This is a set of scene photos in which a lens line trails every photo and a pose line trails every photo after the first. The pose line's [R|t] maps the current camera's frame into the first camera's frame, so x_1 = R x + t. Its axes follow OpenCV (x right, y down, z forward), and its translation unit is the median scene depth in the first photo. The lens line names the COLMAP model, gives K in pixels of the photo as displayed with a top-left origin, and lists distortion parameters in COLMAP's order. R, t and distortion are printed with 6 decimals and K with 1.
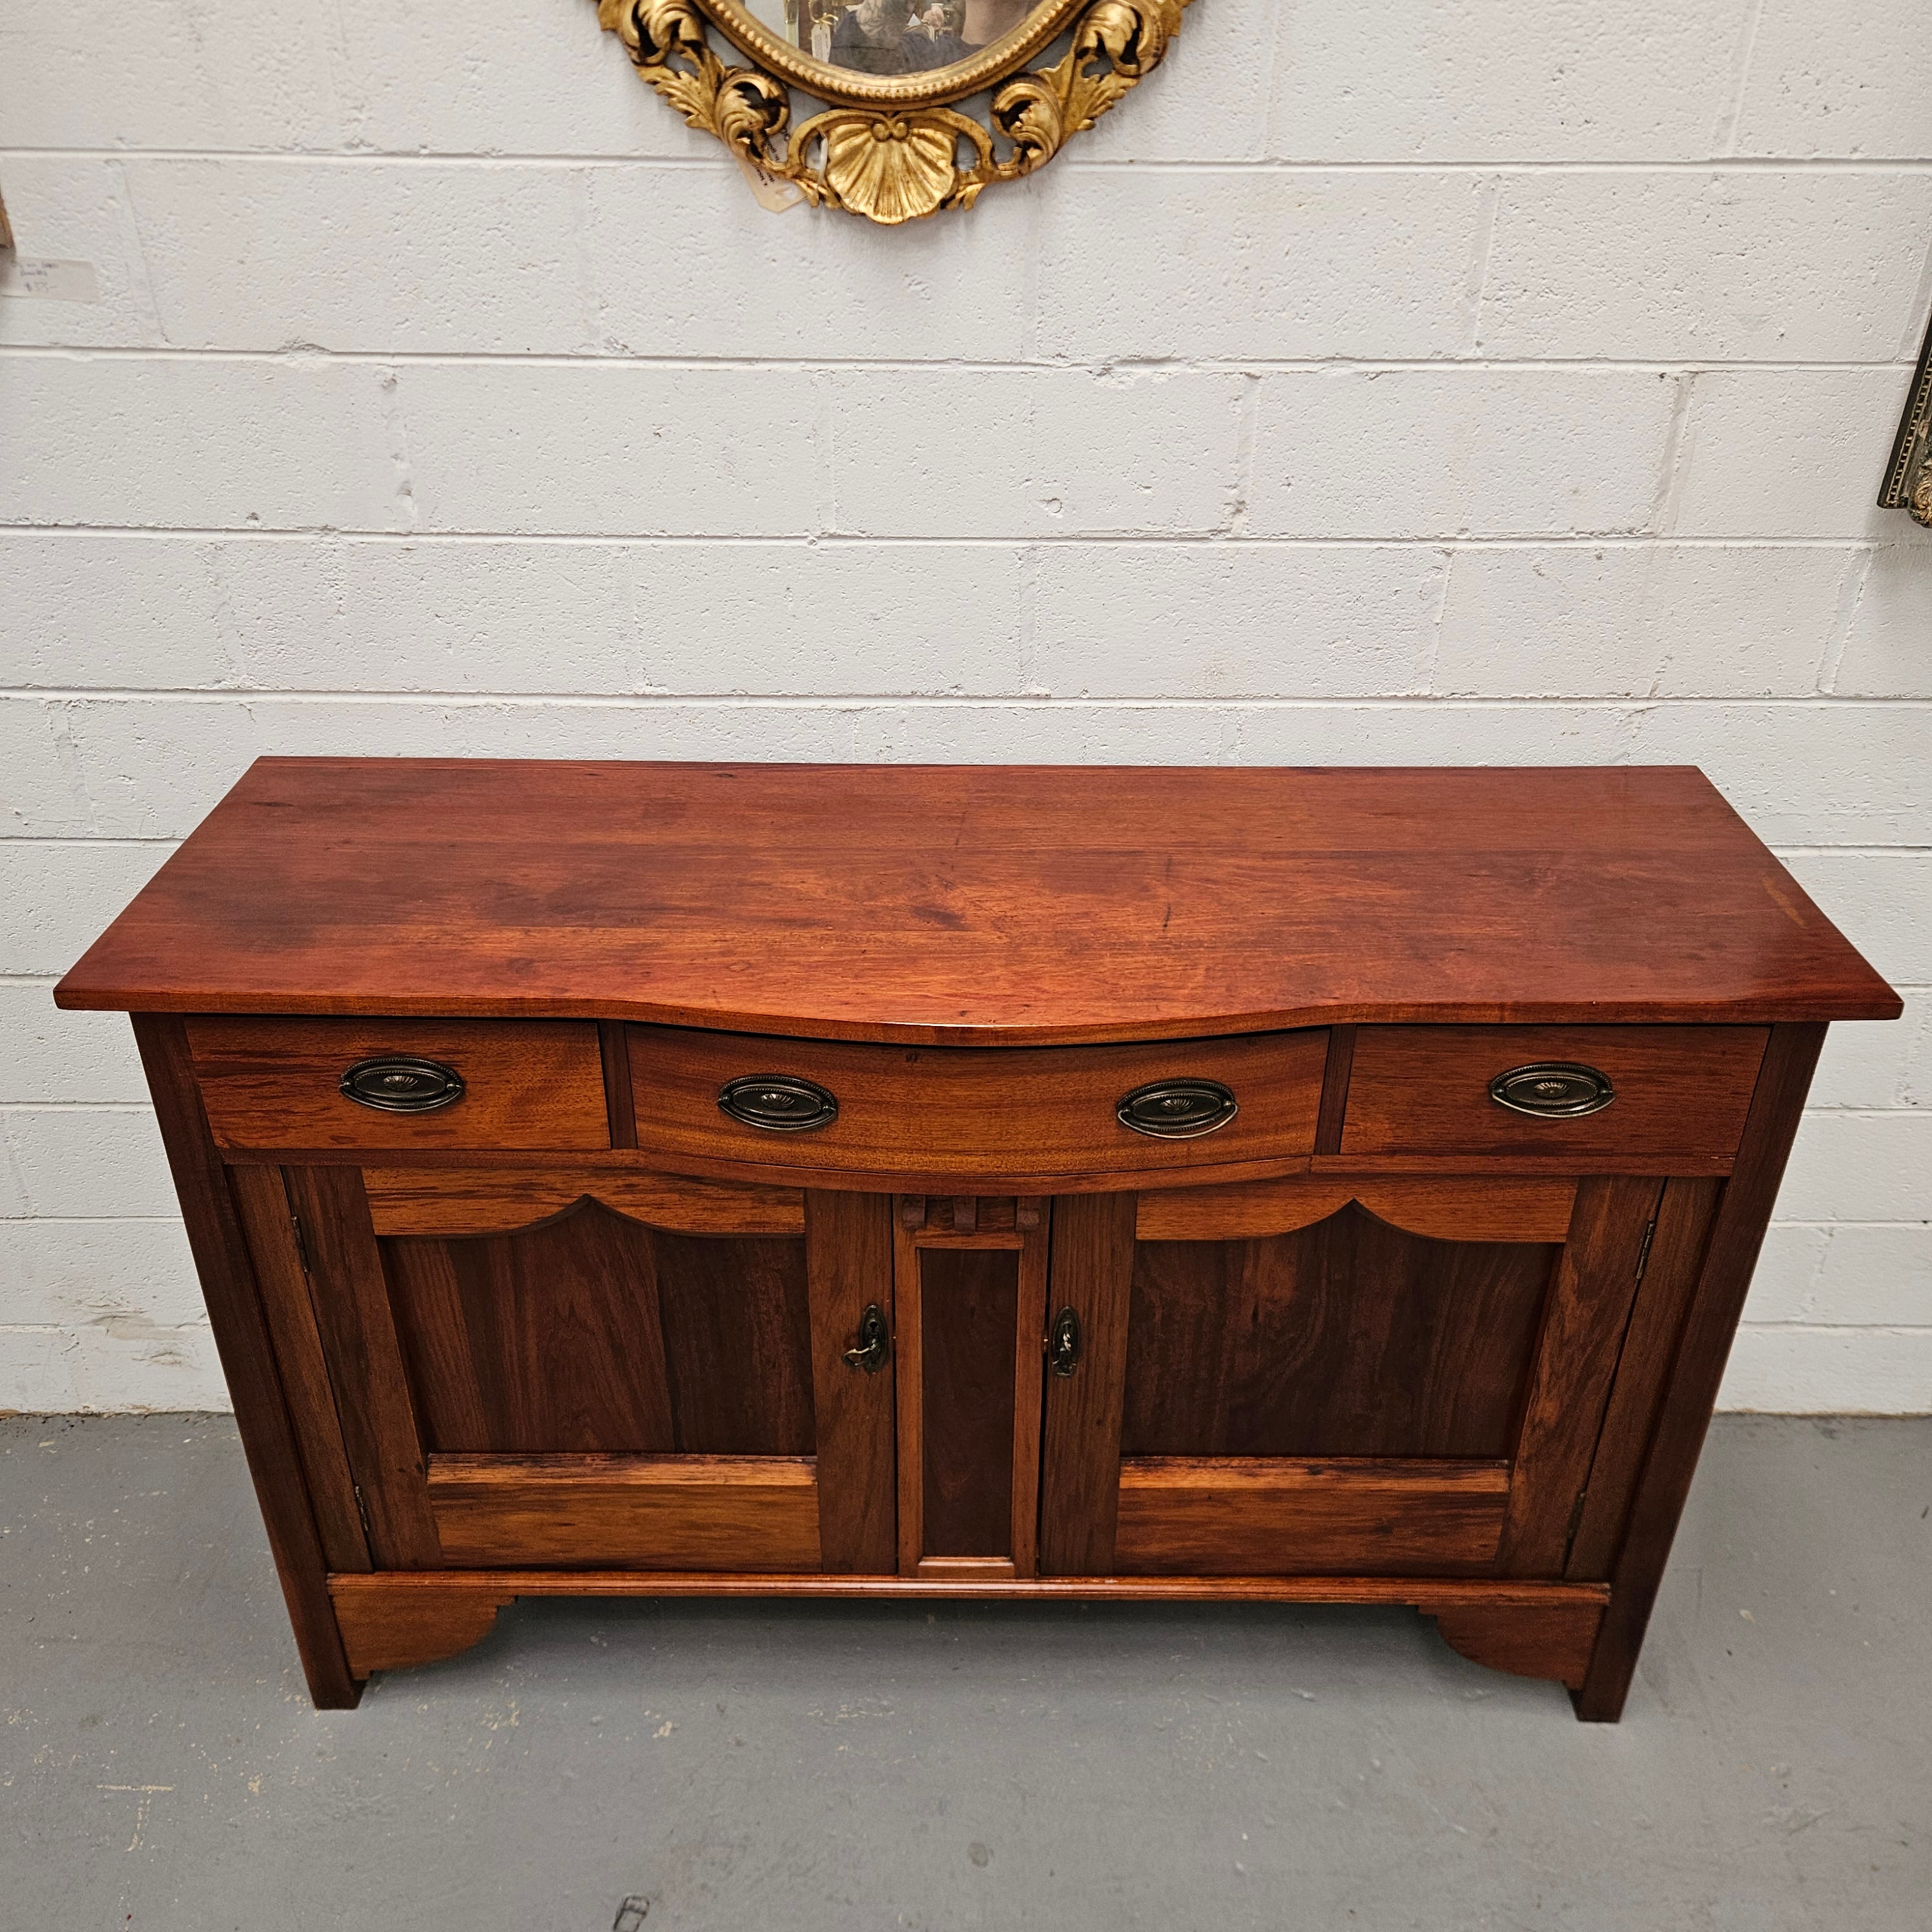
lens RADIAL K [[1732.7, 0, 965.2], [0, 1732.7, 943.0], [0, 0, 1]] dist [0.077295, -0.077358]
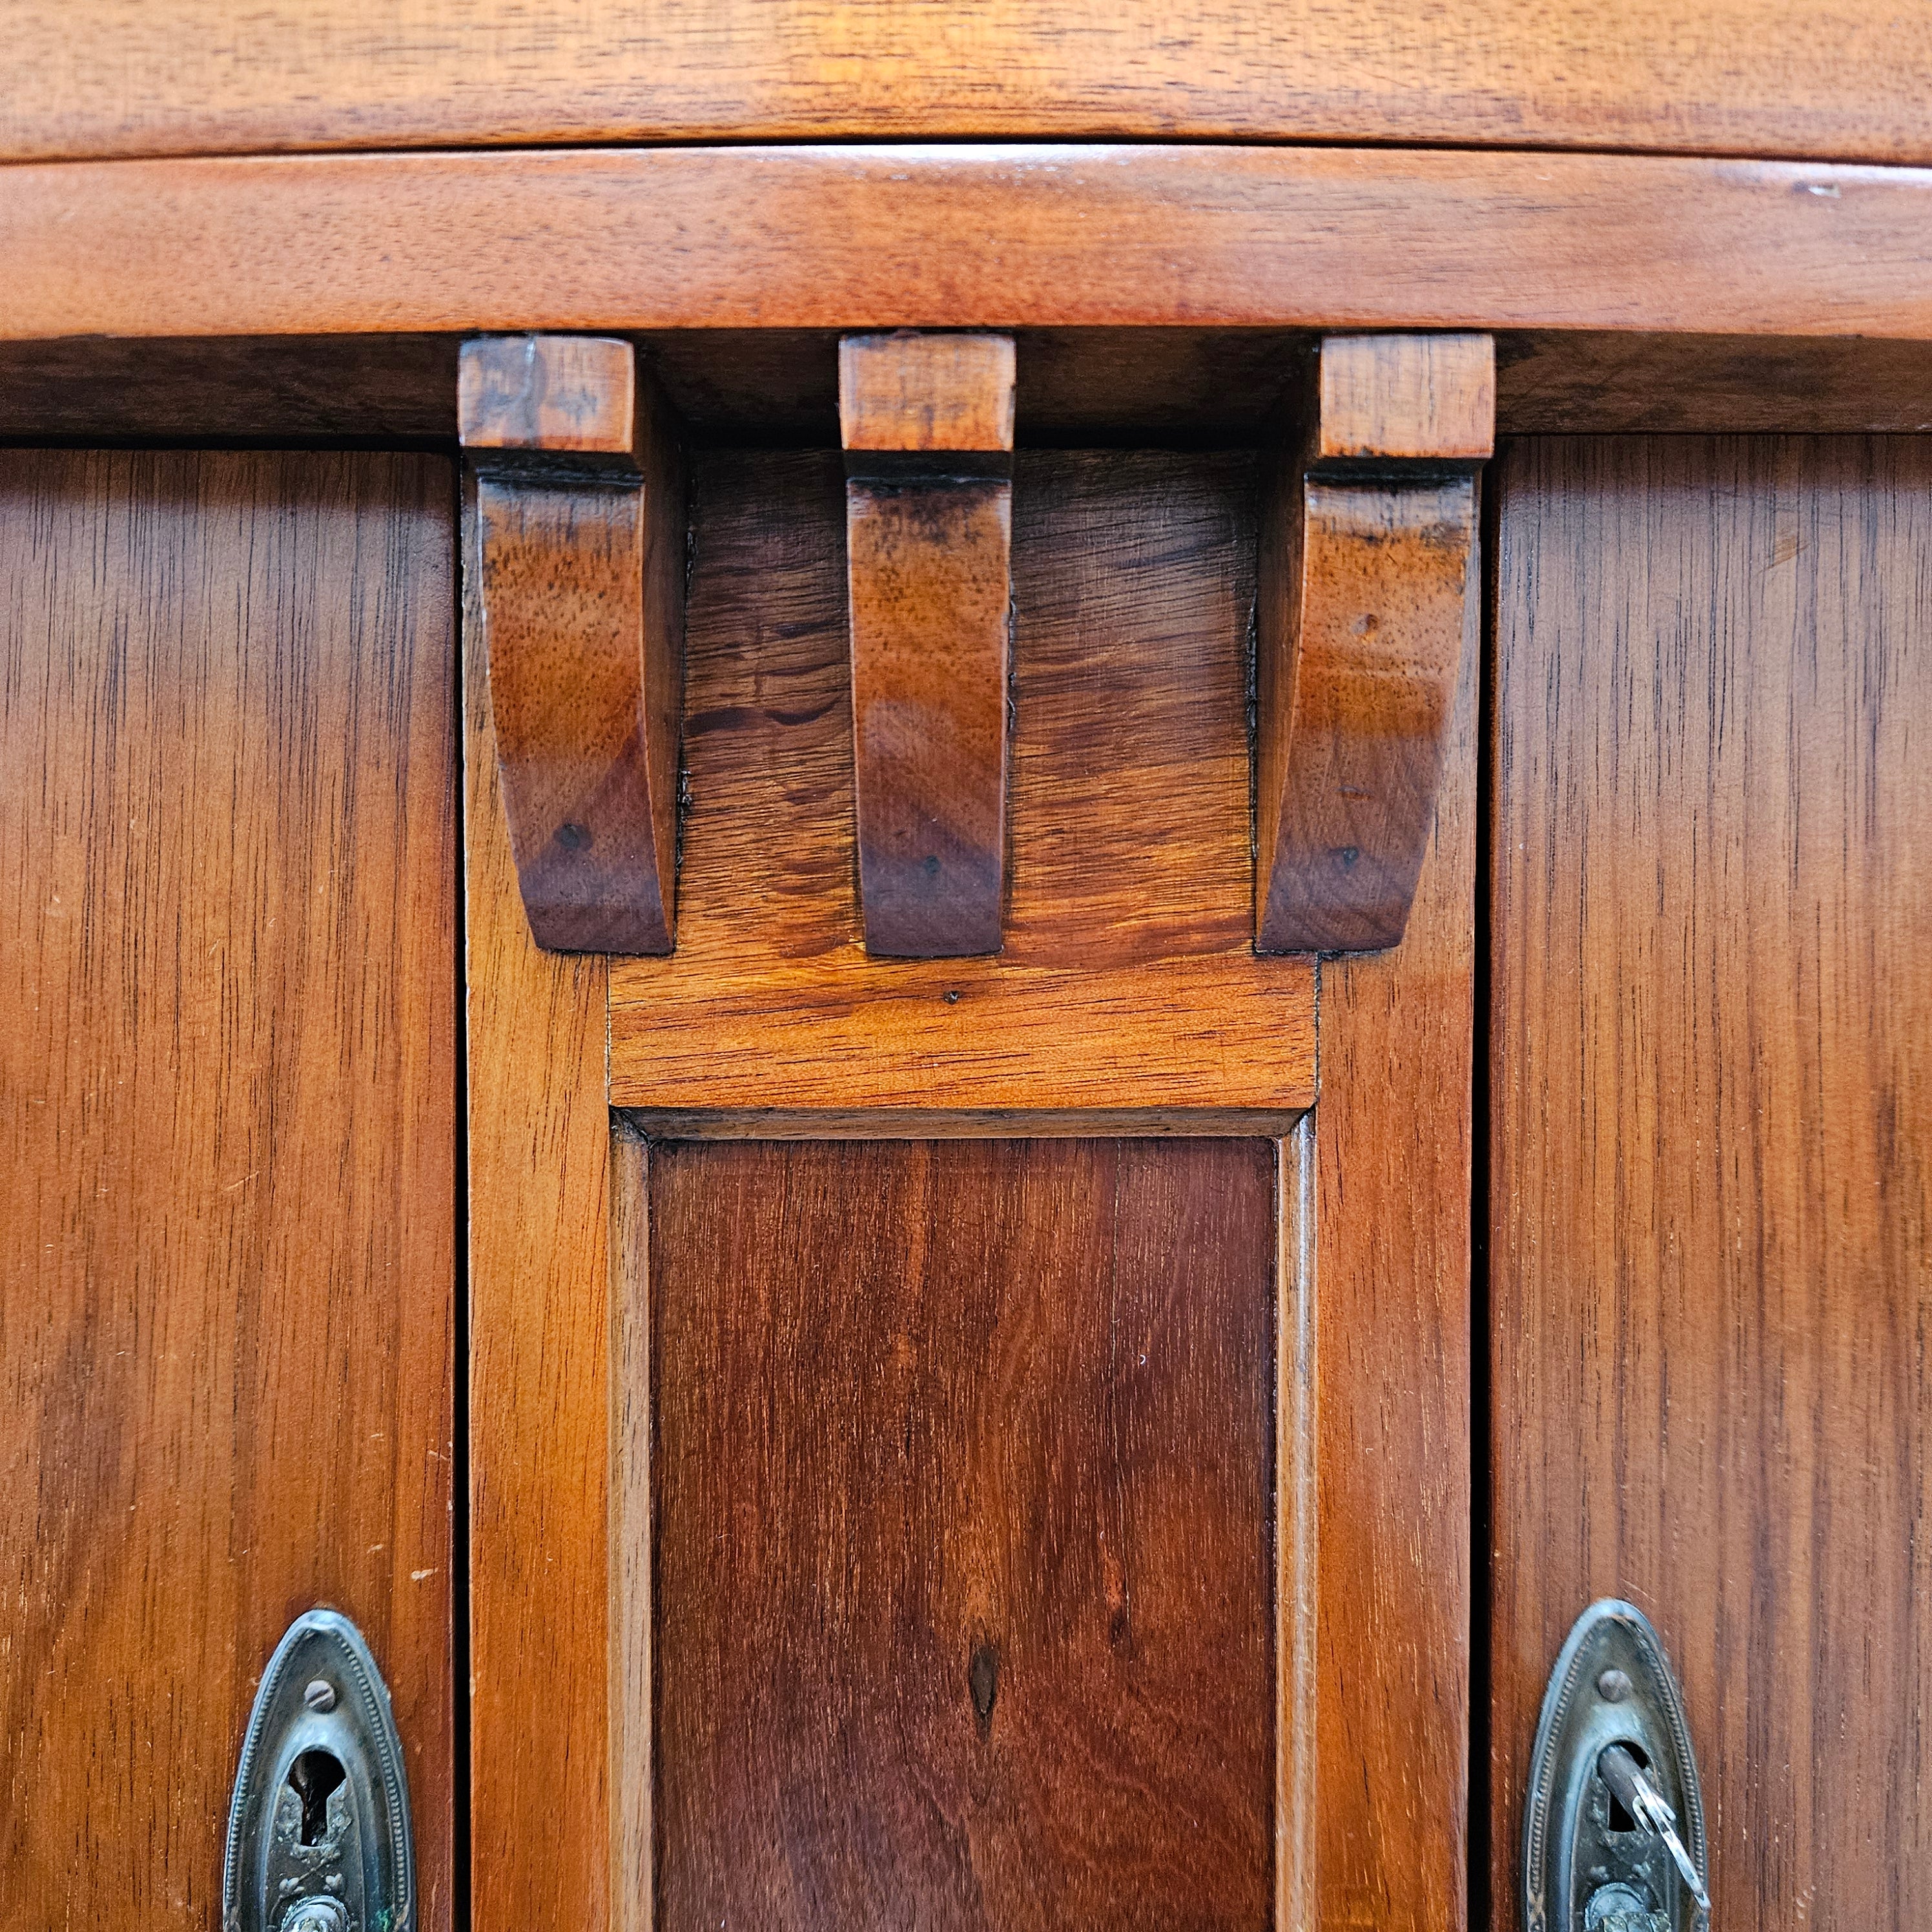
lens RADIAL K [[1732.7, 0, 964.5], [0, 1732.7, 961.2], [0, 0, 1]] dist [0.077295, -0.077358]
pose [[0.999645, -0.005978, 0.025981, -0.000986], [0.017936, 0.871802, -0.489530, 0.227198], [-0.019724, 0.489822, 0.871600, 0.813434]]
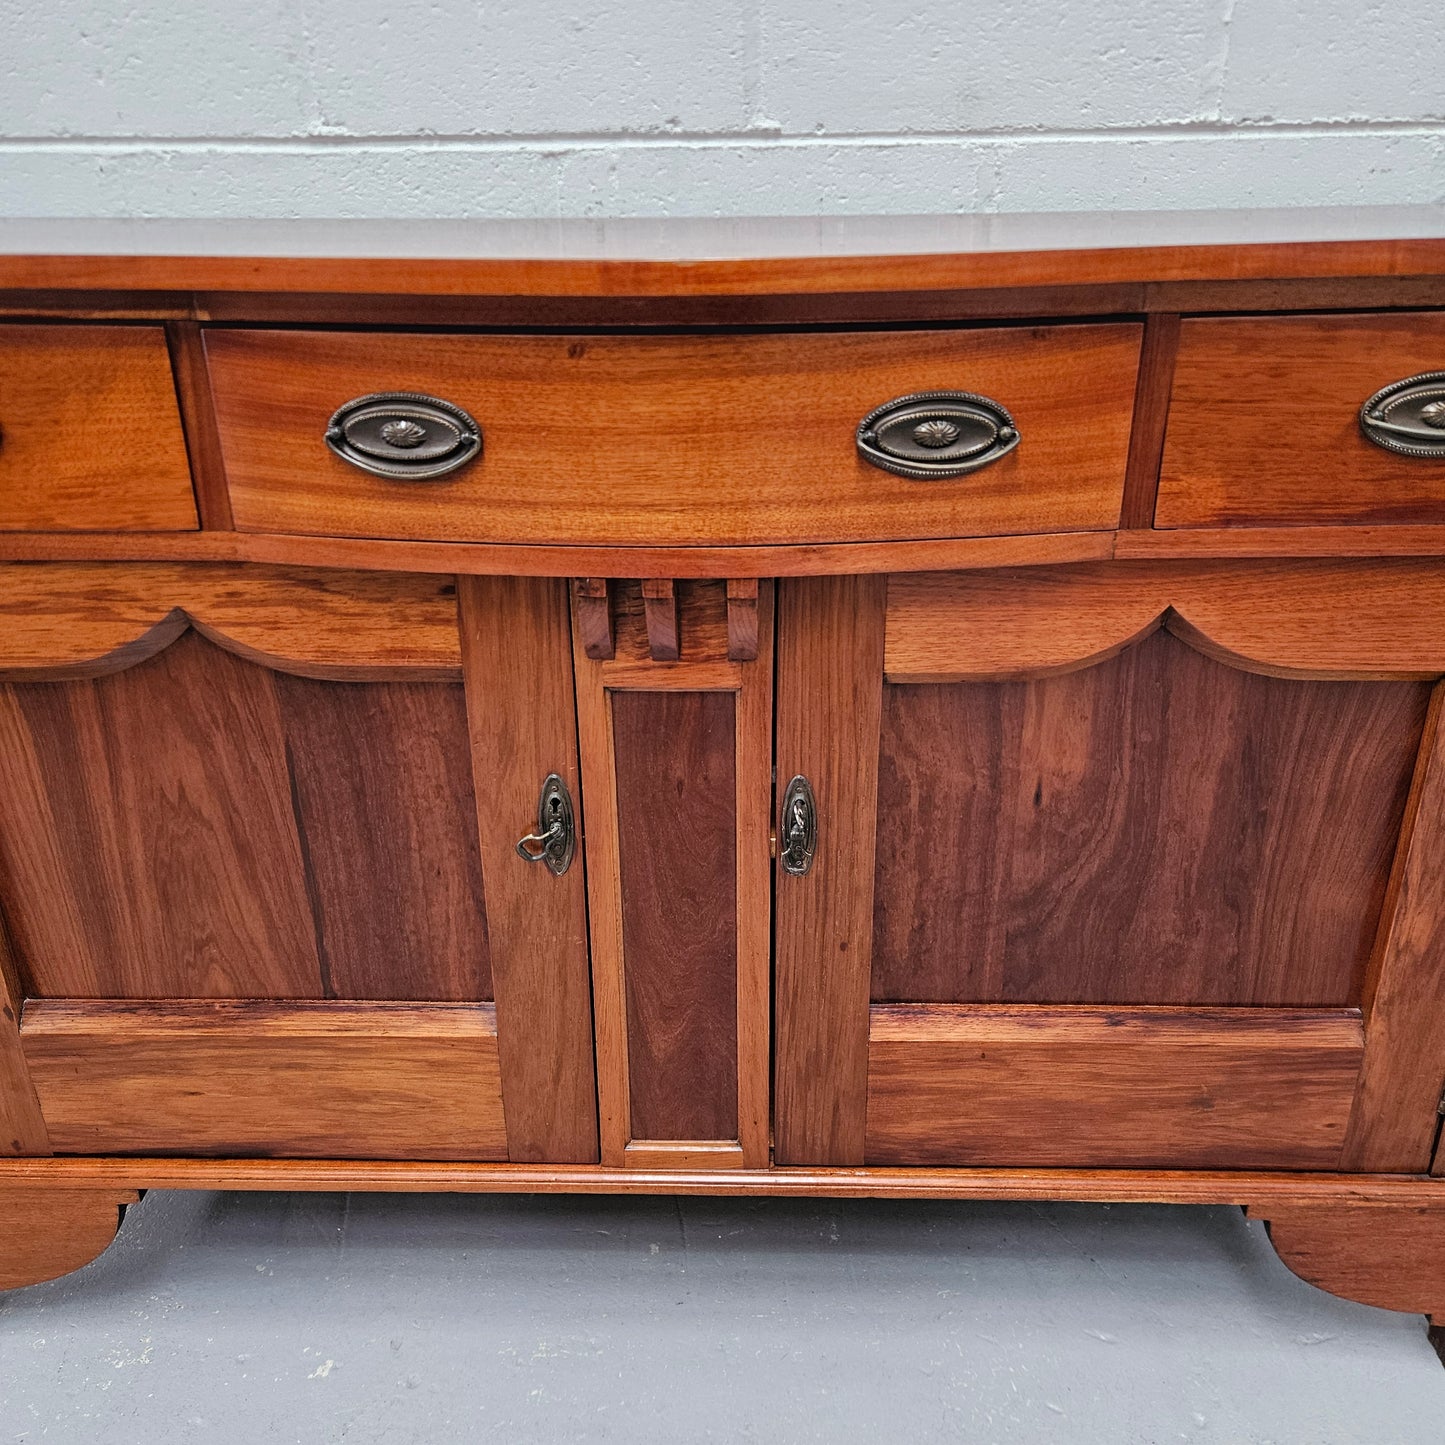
lens RADIAL K [[1295.9, 0, 723.0], [0, 1295.9, 725.4], [0, 0, 1]] dist [0.077295, -0.077358]
pose [[0.999596, -0.004627, -0.028041, 0.039597], [0.001316, 0.993132, -0.116990, 0.247281], [0.028390, 0.116906, 0.992737, 0.400021]]
